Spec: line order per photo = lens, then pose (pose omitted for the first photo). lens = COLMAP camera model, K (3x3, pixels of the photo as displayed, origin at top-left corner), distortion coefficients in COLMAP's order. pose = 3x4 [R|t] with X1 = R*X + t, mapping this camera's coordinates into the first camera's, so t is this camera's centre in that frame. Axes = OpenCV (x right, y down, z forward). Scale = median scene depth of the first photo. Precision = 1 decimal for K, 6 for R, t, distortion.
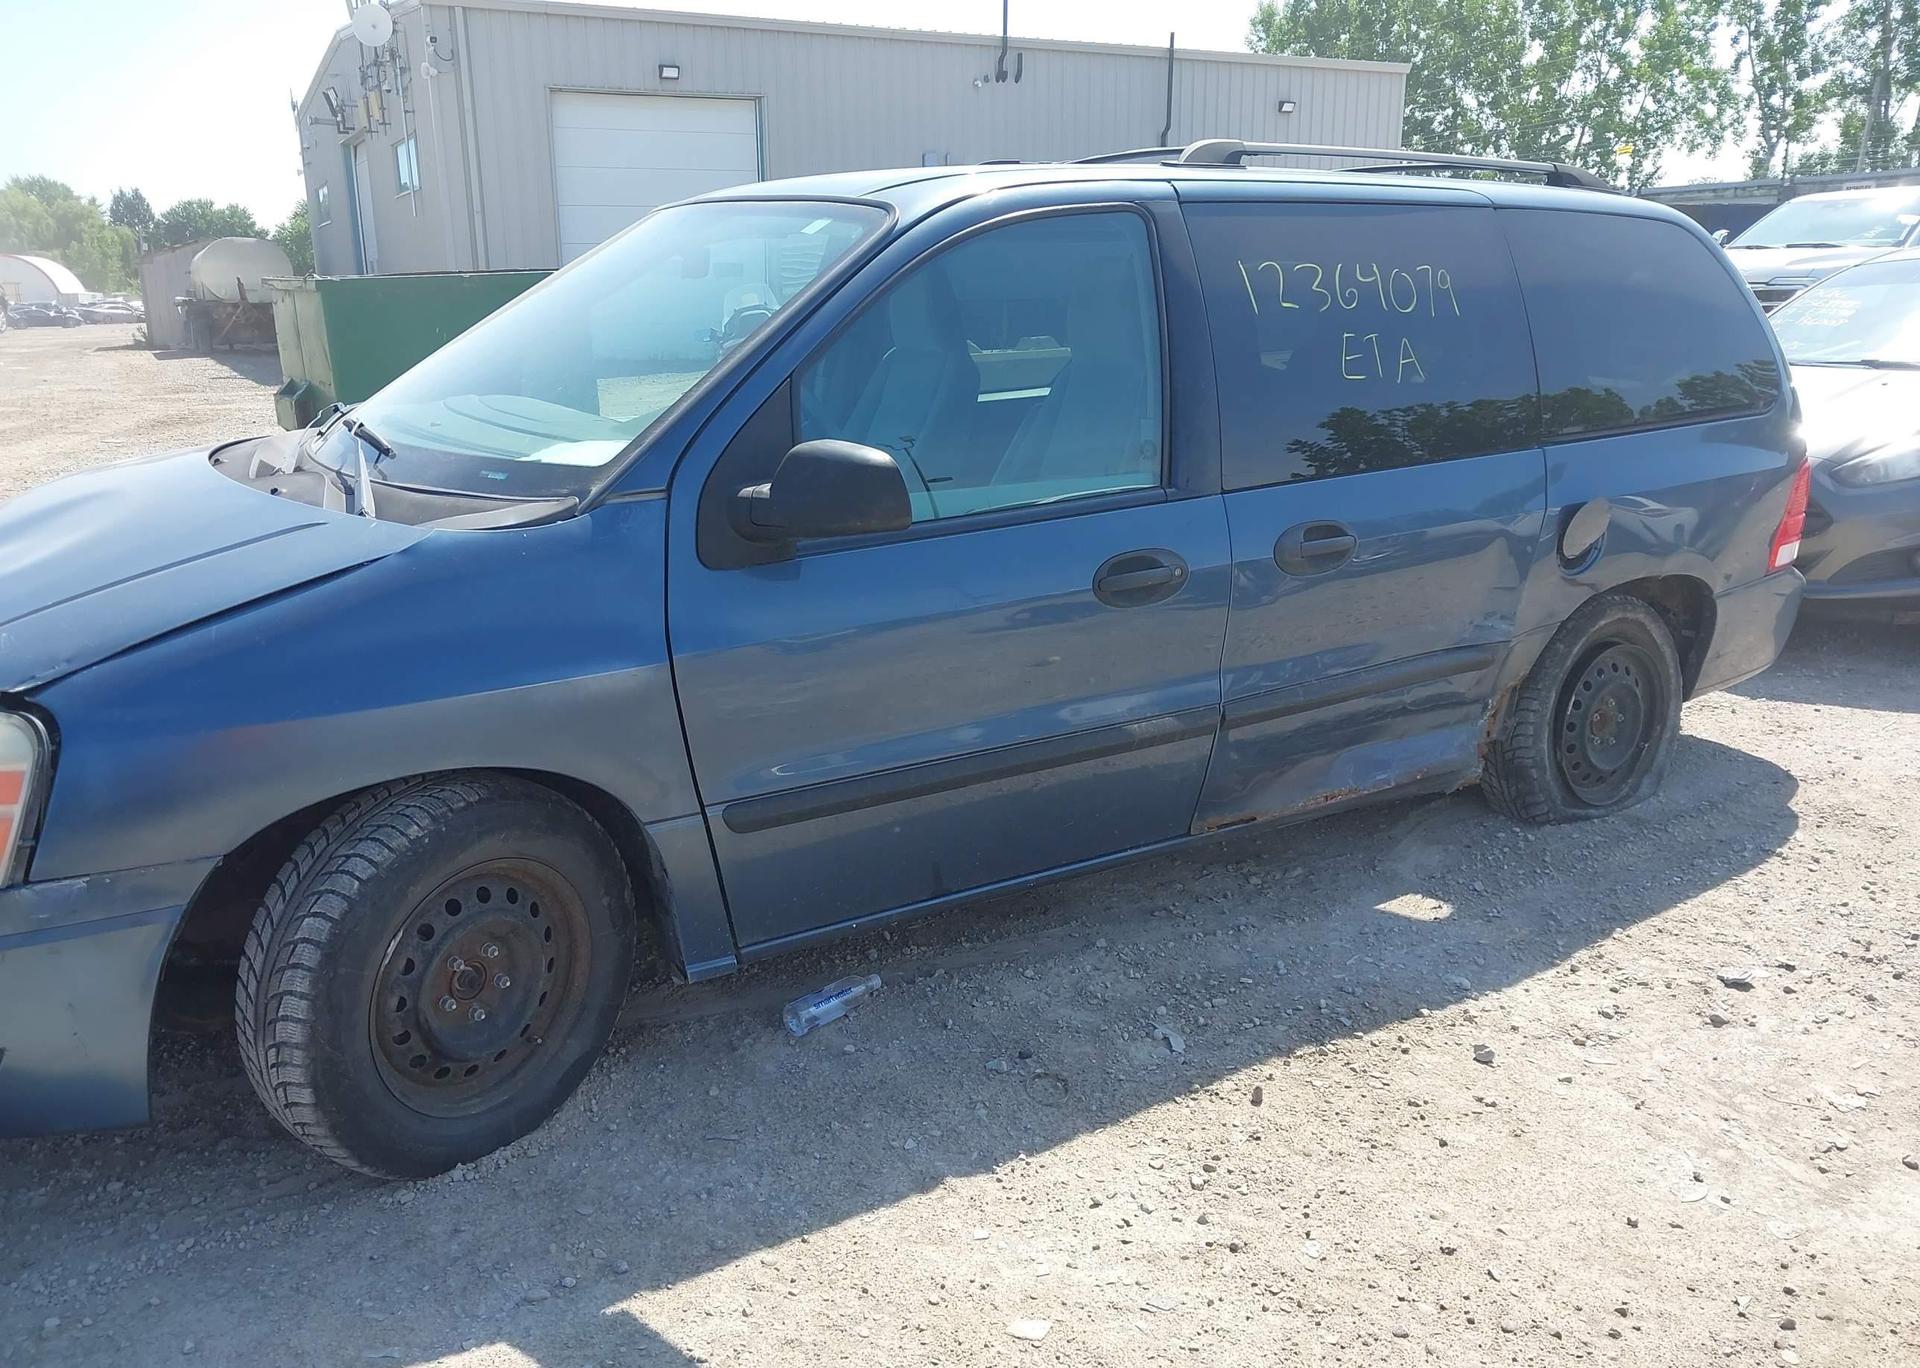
lens RADIAL K [[1541.6, 0, 960.0], [0, 1541.6, 684.0], [0, 0, 1]] dist [0.014245, -0.025547]
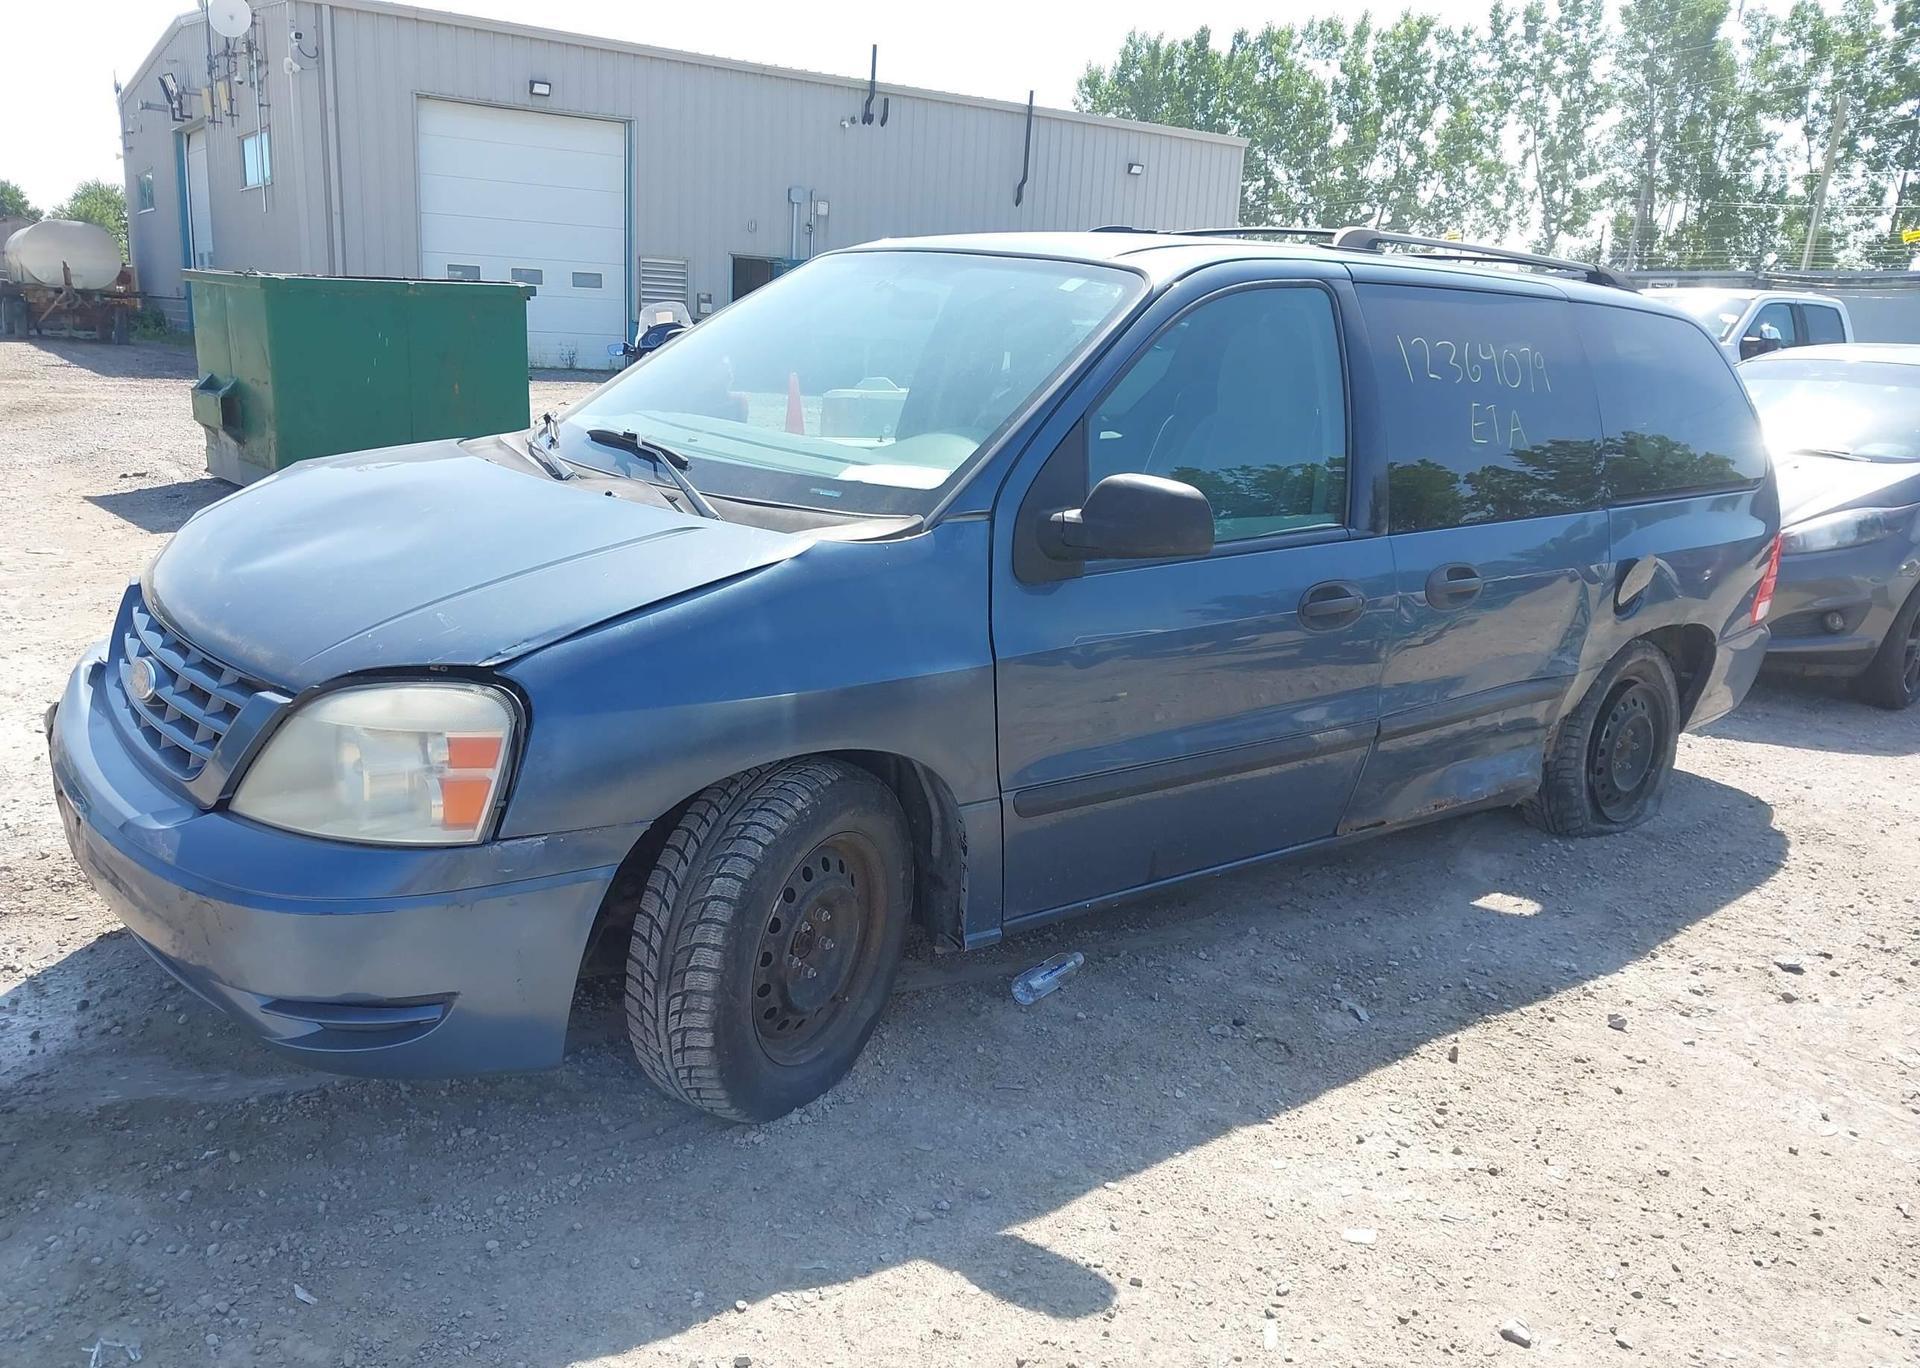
lens RADIAL K [[1539.1, 0, 969.5], [0, 1539.1, 667.0], [0, 0, 1]] dist [0.001025, -0.004912]
pose [[0.990591, 0.035167, 0.132257, -0.273867], [-0.030904, 0.998939, -0.034151, 0.021983], [-0.133317, 0.029742, 0.990627, -0.088457]]
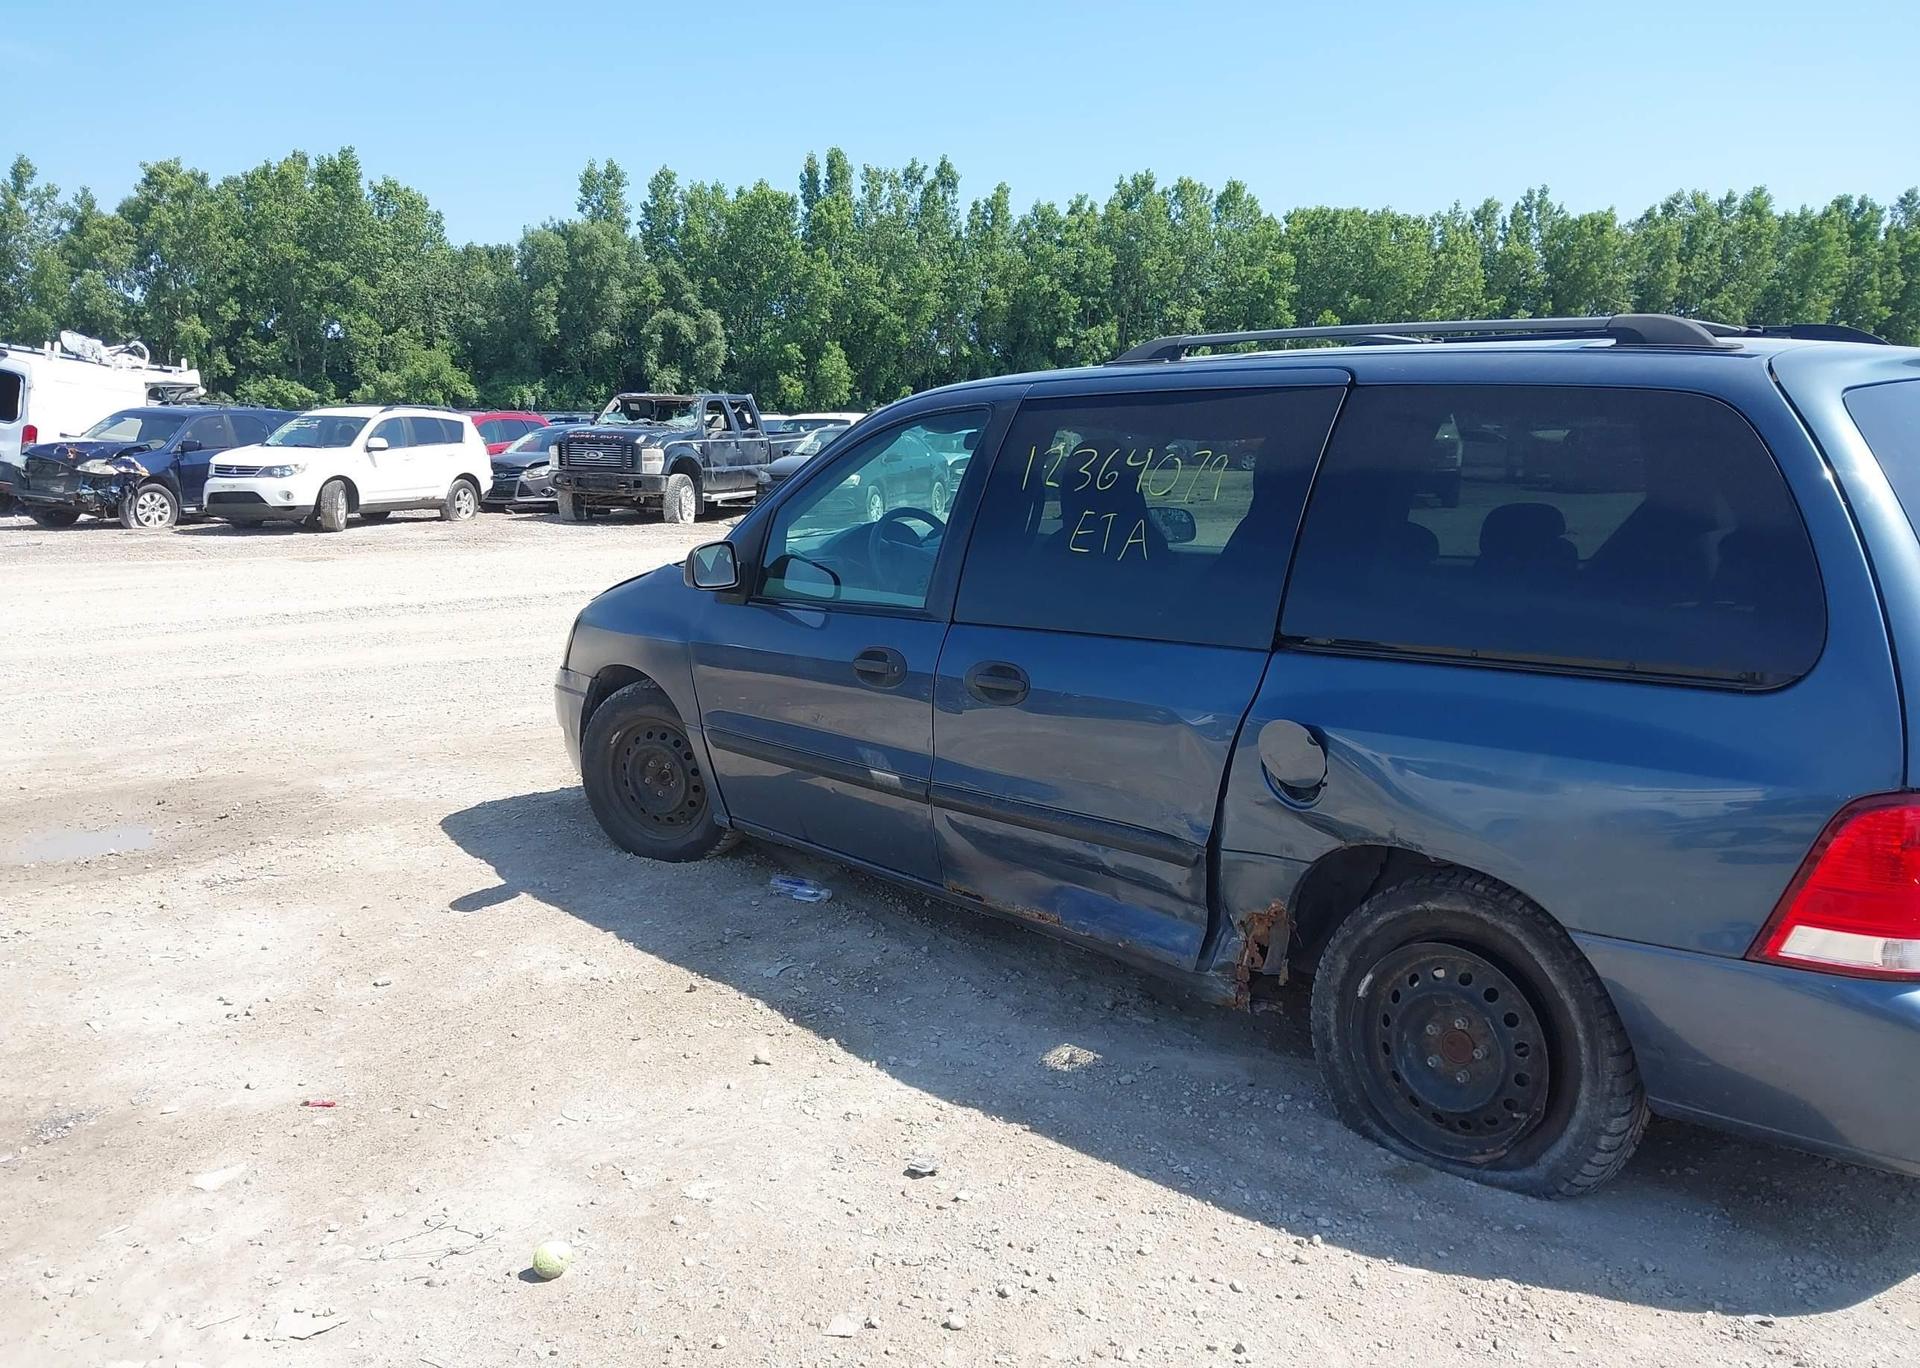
lens RADIAL K [[1541.6, 0, 960.0], [0, 1541.6, 684.0], [0, 0, 1]] dist [0.014245, -0.025547]
pose [[0.159349, 0.173260, -0.971900, 1.366647], [-0.244293, 0.960782, 0.131225, -0.234036], [0.956519, 0.216517, 0.195426, 0.736833]]
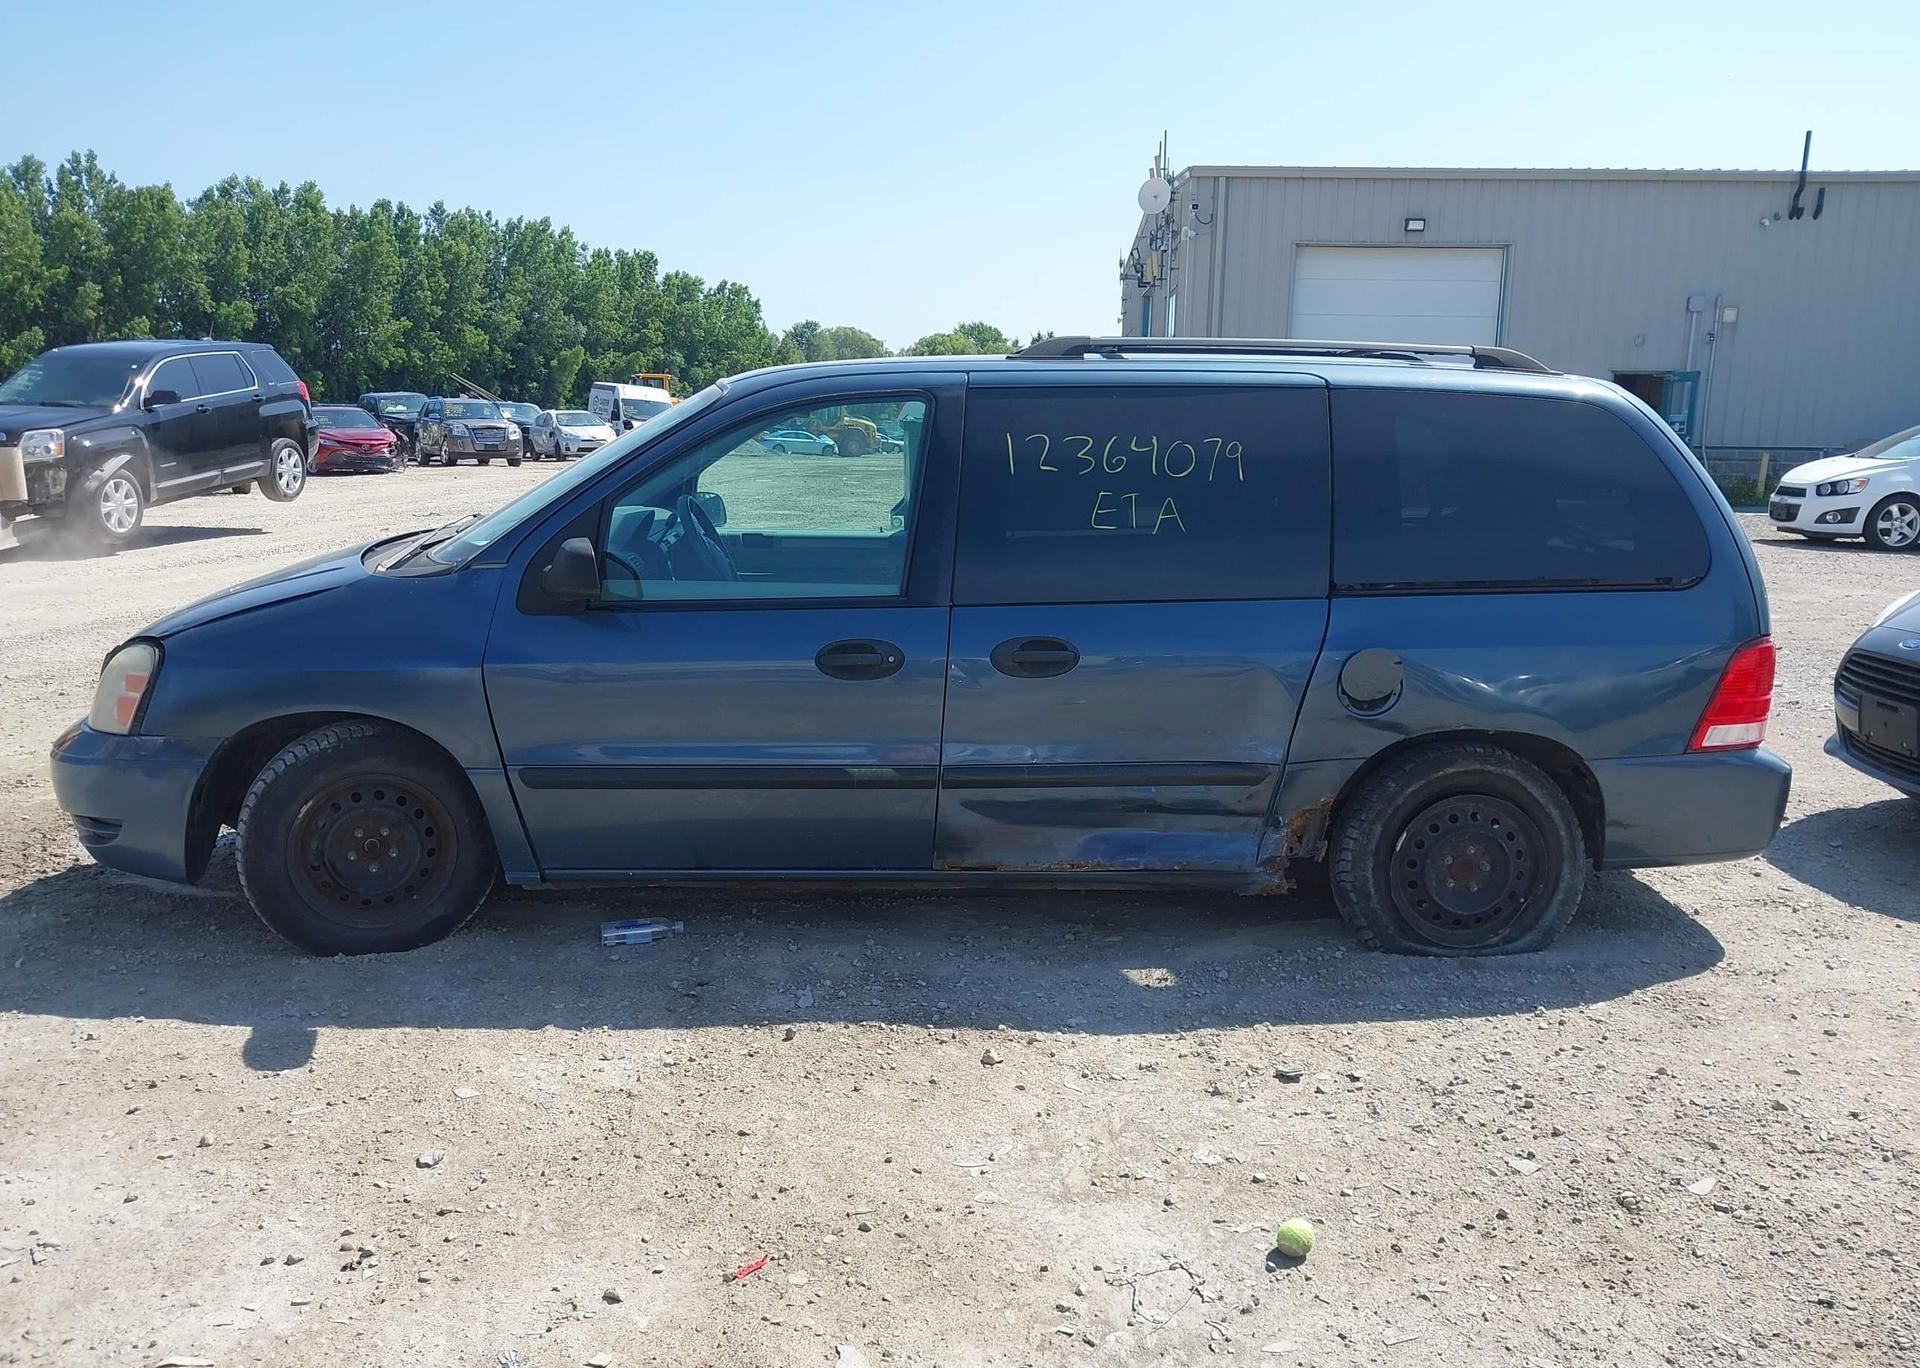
lens RADIAL K [[1526.3, 0, 960.0], [0, 1526.3, 684.0], [0, 0, 1]] dist [0.012343, -0.010943]
pose [[0.861286, 0.110544, -0.495950, 0.788818], [-0.150481, 0.987755, -0.041166, -0.005599], [0.485326, 0.110087, 0.867375, -0.102966]]
